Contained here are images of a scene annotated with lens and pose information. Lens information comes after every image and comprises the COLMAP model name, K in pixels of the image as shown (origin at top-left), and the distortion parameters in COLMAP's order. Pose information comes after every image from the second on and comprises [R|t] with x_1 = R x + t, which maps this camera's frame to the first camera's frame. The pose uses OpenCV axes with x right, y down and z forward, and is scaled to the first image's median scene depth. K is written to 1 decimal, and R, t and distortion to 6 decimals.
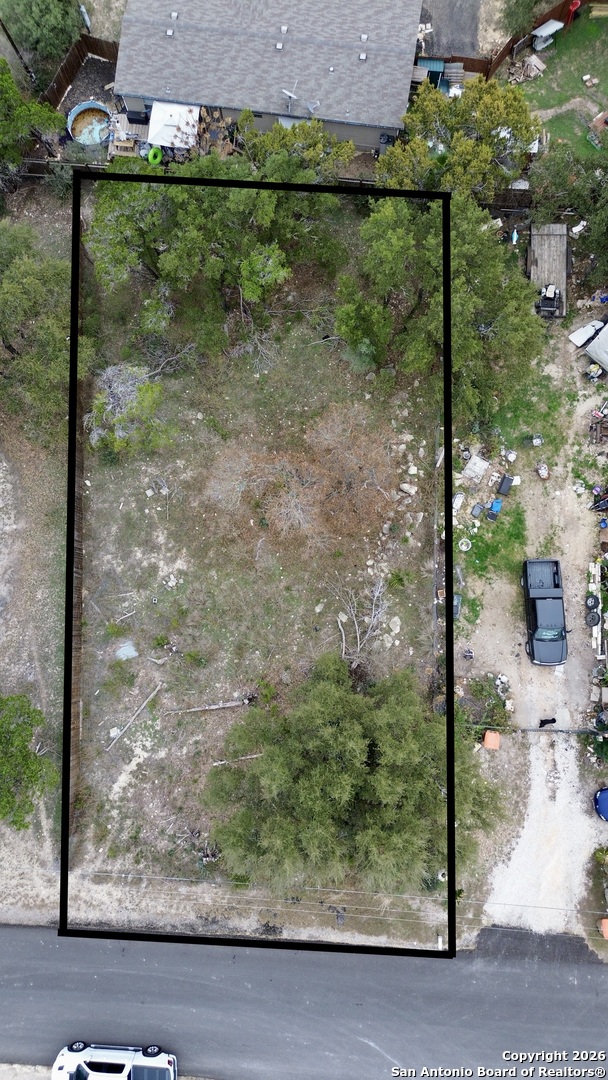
lens RADIAL K [[764.1, 0, 304.0], [0, 764.1, 540.0], [0, 0, 1]] dist [0.075121, -0.070222]
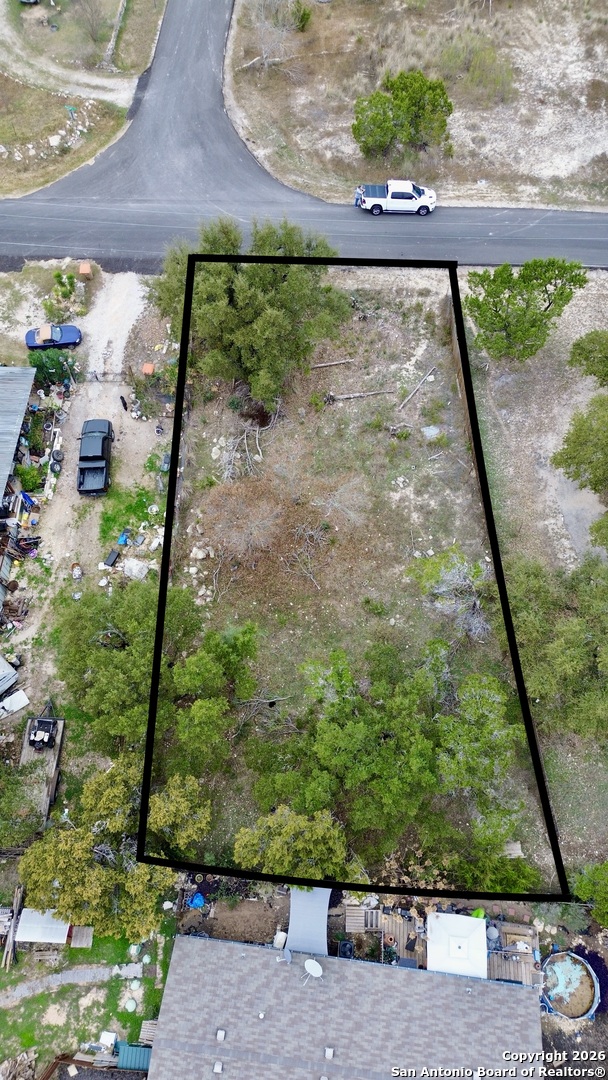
lens RADIAL K [[764.1, 0, 304.0], [0, 764.1, 540.0], [0, 0, 1]] dist [0.075121, -0.070222]
pose [[-0.998847, 0.040486, 0.025805, -0.050491], [-0.017183, -0.803343, 0.595269, -0.749350], [0.044830, 0.594139, 0.803112, 0.095066]]
